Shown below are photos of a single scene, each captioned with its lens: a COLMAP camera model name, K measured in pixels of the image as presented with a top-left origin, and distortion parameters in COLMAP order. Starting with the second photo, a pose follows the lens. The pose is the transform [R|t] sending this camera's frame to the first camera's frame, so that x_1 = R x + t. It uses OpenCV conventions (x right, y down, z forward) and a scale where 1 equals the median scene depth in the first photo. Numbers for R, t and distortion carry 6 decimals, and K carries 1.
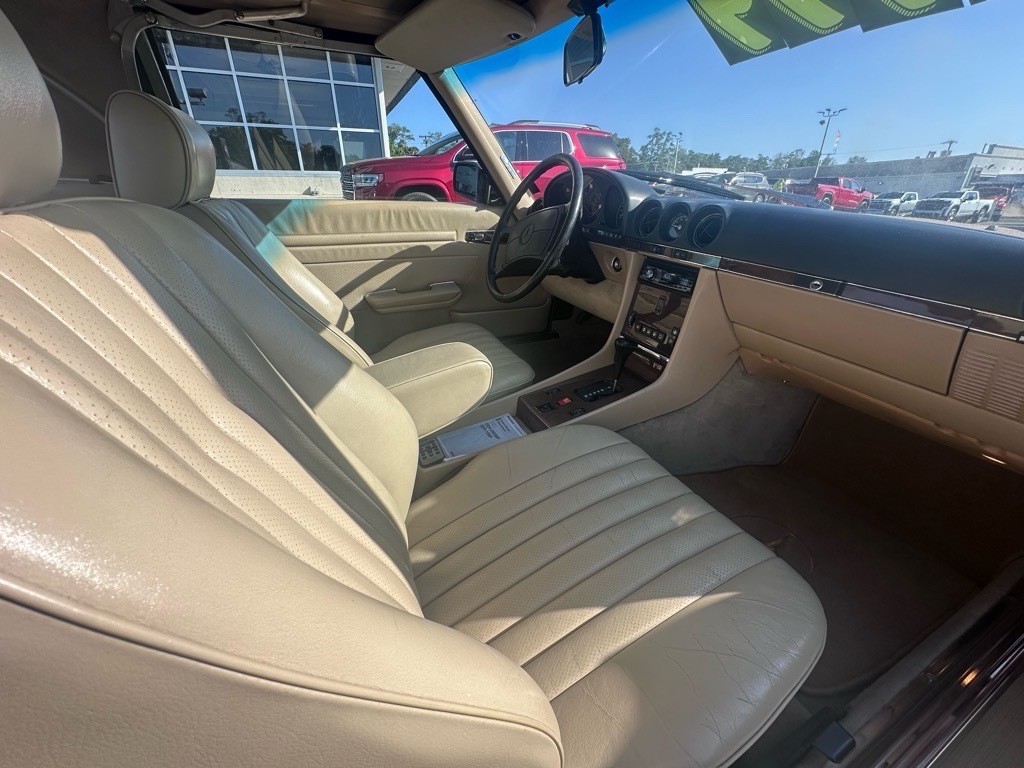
lens RADIAL K [[409.8, 0, 512.0], [0, 409.8, 384.0], [0, 0, 1]] dist [-0.000672, -0.000070]
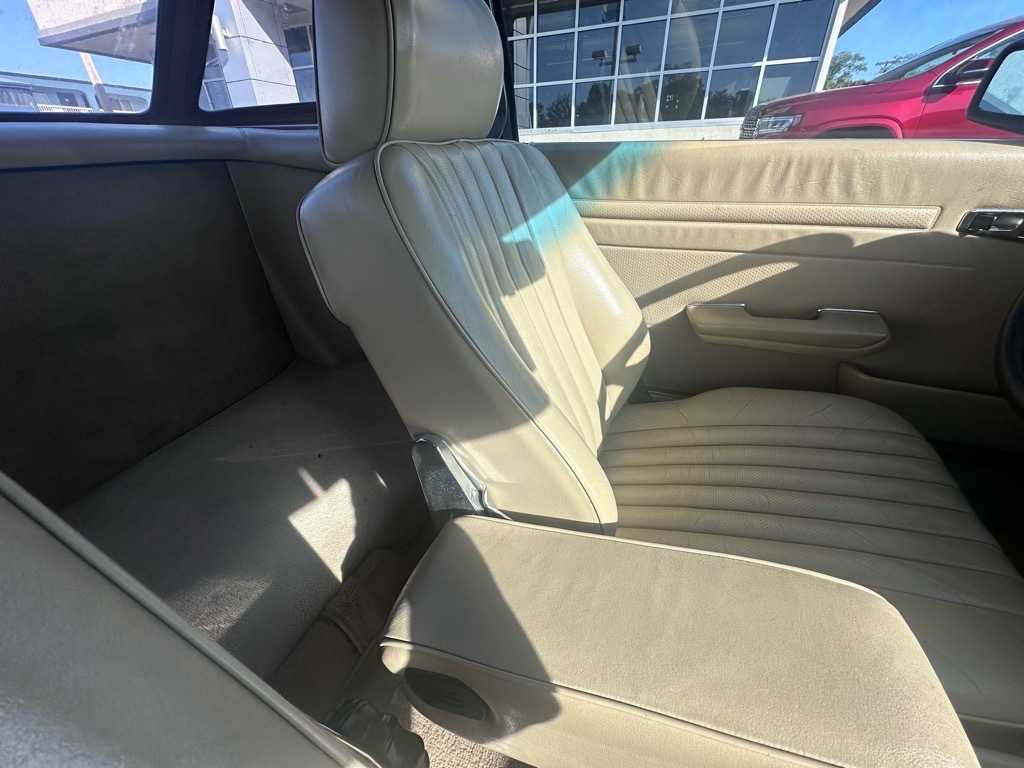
lens RADIAL K [[409.8, 0, 512.0], [0, 409.8, 384.0], [0, 0, 1]] dist [-0.000672, -0.000070]
pose [[0.688548, 0.340461, -0.640303, -0.123220], [-0.281996, 0.939156, 0.196124, -0.173452], [0.668117, 0.045522, 0.742663, 0.427028]]
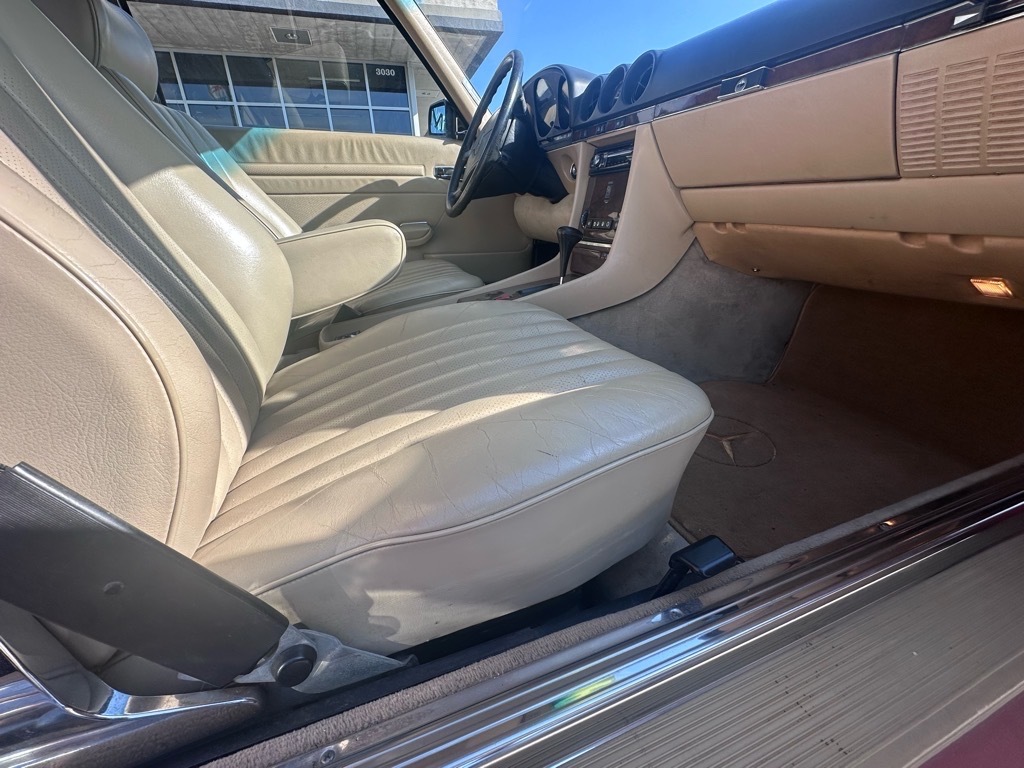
lens RADIAL K [[409.8, 0, 512.0], [0, 409.8, 384.0], [0, 0, 1]] dist [-0.000672, -0.000070]
pose [[0.995008, -0.003537, -0.099734, 0.196030], [-0.001788, 0.998580, -0.053249, 0.231717], [0.099780, 0.053161, 0.993588, 0.081330]]
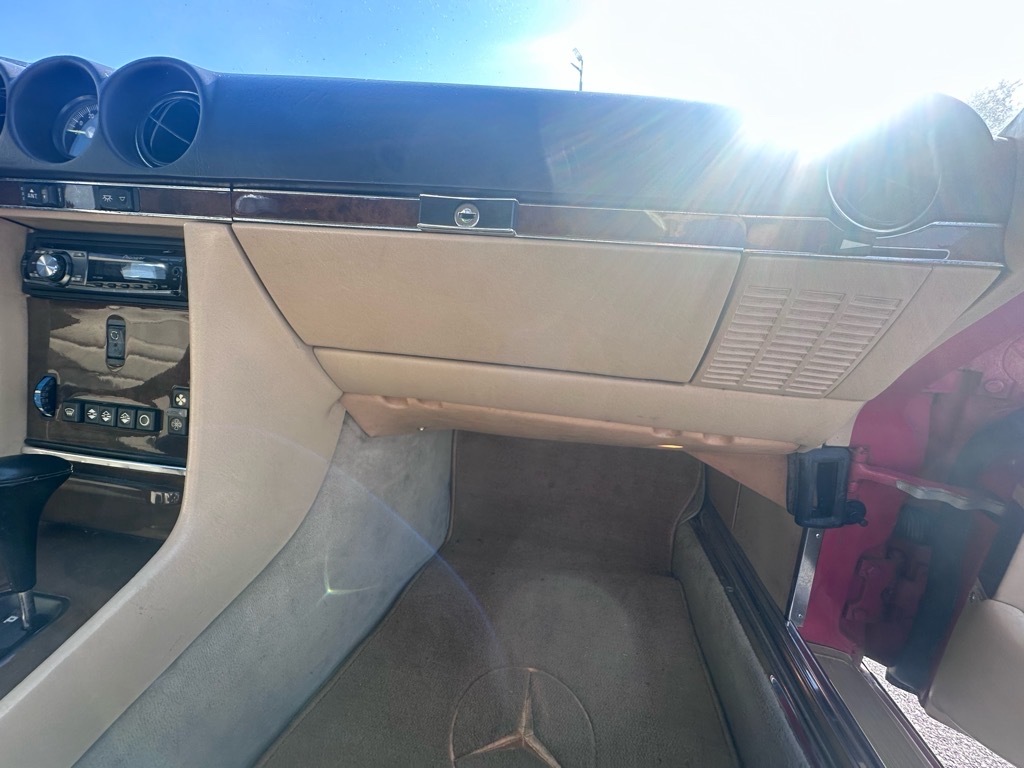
lens RADIAL K [[409.8, 0, 512.0], [0, 409.8, 384.0], [0, 0, 1]] dist [-0.000672, -0.000070]
pose [[0.557063, -0.222029, 0.800240, 0.208032], [0.329447, 0.943615, 0.032474, -0.038682], [-0.762329, 0.245547, 0.598800, 0.410510]]
